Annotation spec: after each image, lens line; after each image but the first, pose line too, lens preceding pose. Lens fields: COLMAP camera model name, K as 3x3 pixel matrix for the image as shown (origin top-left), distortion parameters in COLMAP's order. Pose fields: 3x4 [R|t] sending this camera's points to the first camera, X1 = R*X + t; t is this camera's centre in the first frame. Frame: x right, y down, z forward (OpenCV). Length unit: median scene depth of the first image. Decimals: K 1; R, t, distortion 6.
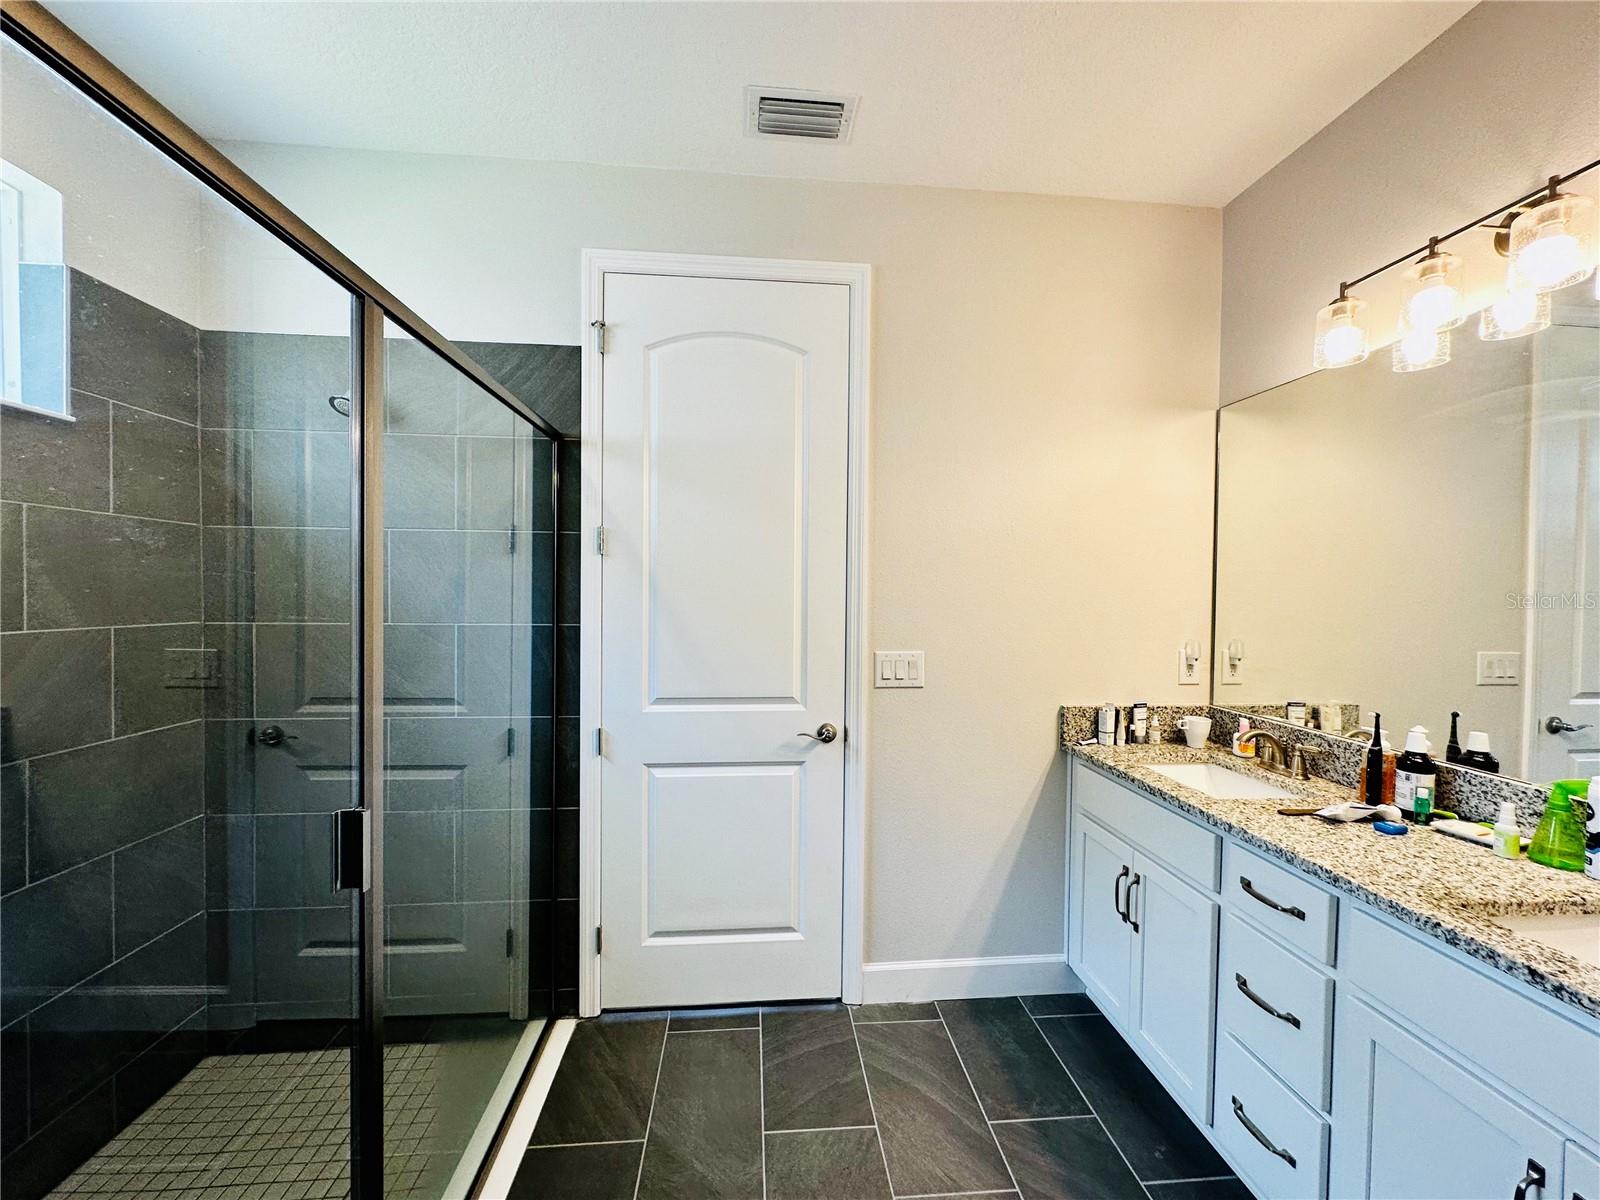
lens RADIAL K [[671.2, 0, 805.9], [0, 671.2, 599.7], [0, 0, 1]] dist [-0.007141, 0.000628]
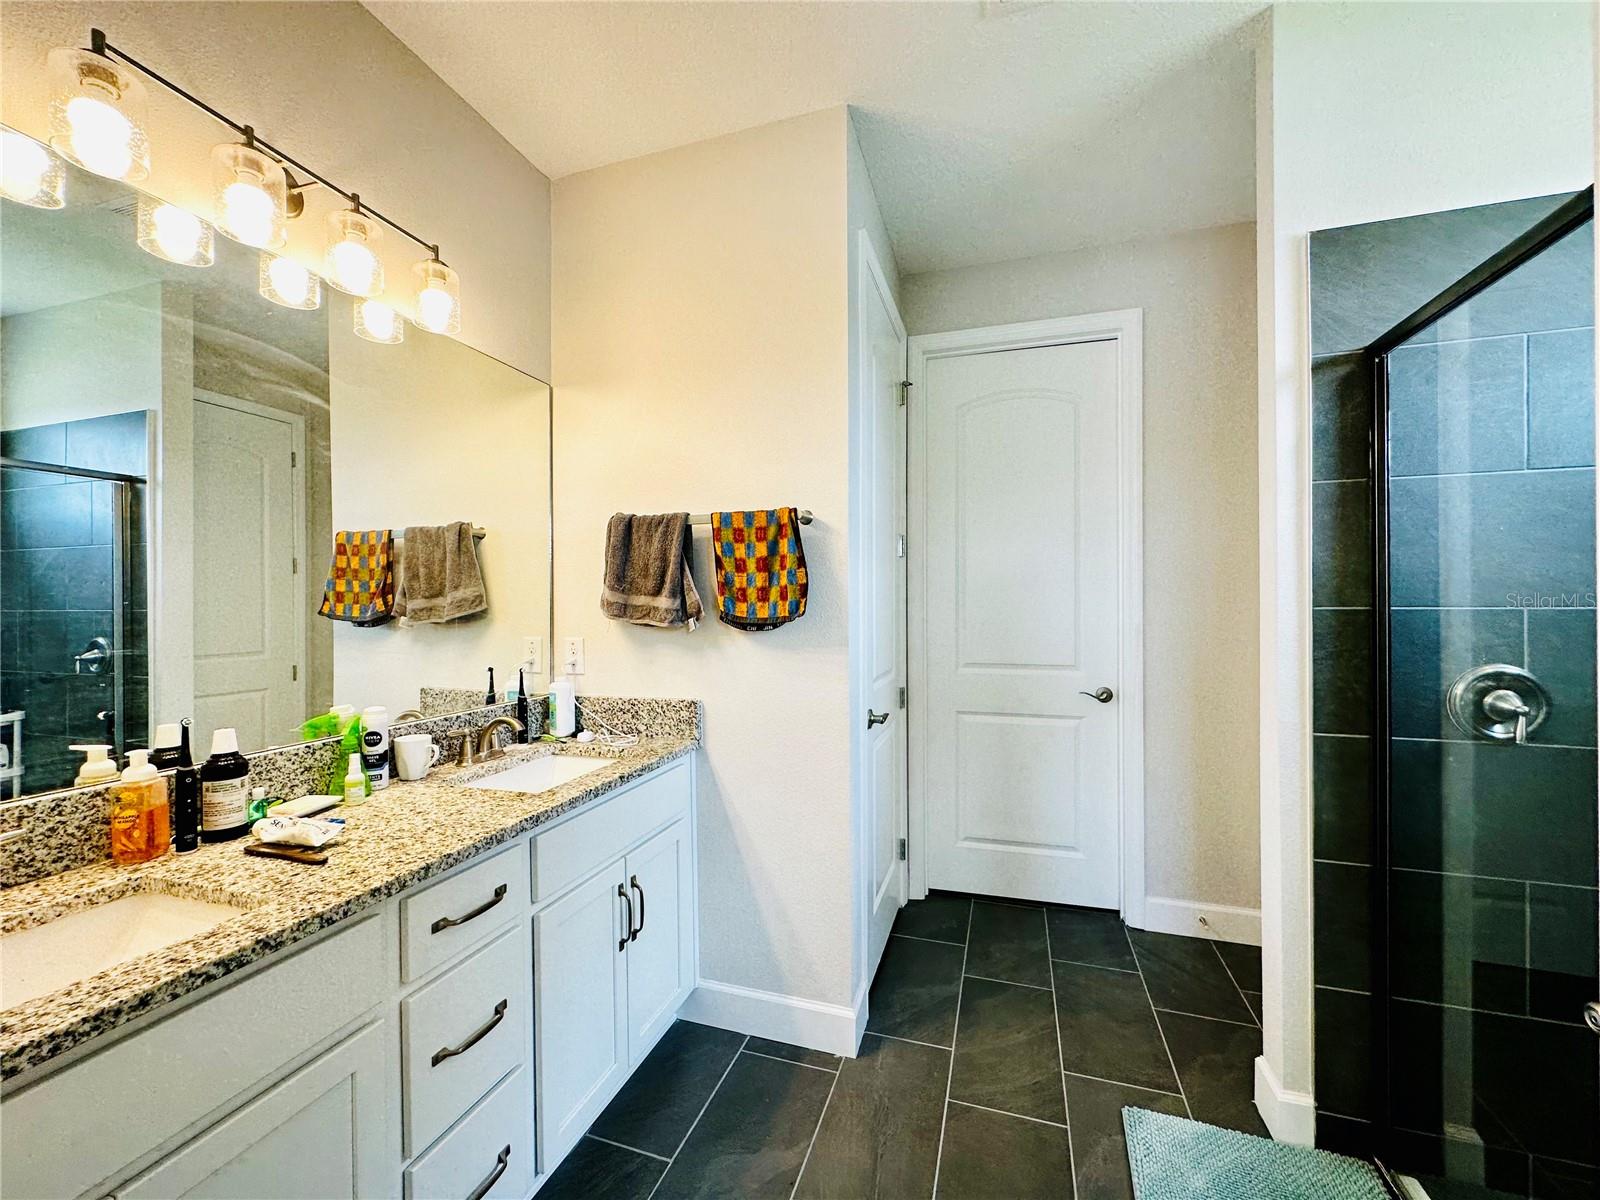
lens RADIAL K [[671.2, 0, 793.9], [0, 671.2, 608.9], [0, 0, 1]] dist [-0.007141, 0.000628]
pose [[-0.923965, -0.009816, 0.382352, -0.008935], [-0.000338, 0.999691, 0.024850, 0.040479], [-0.382478, 0.022831, -0.923682, 1.560275]]
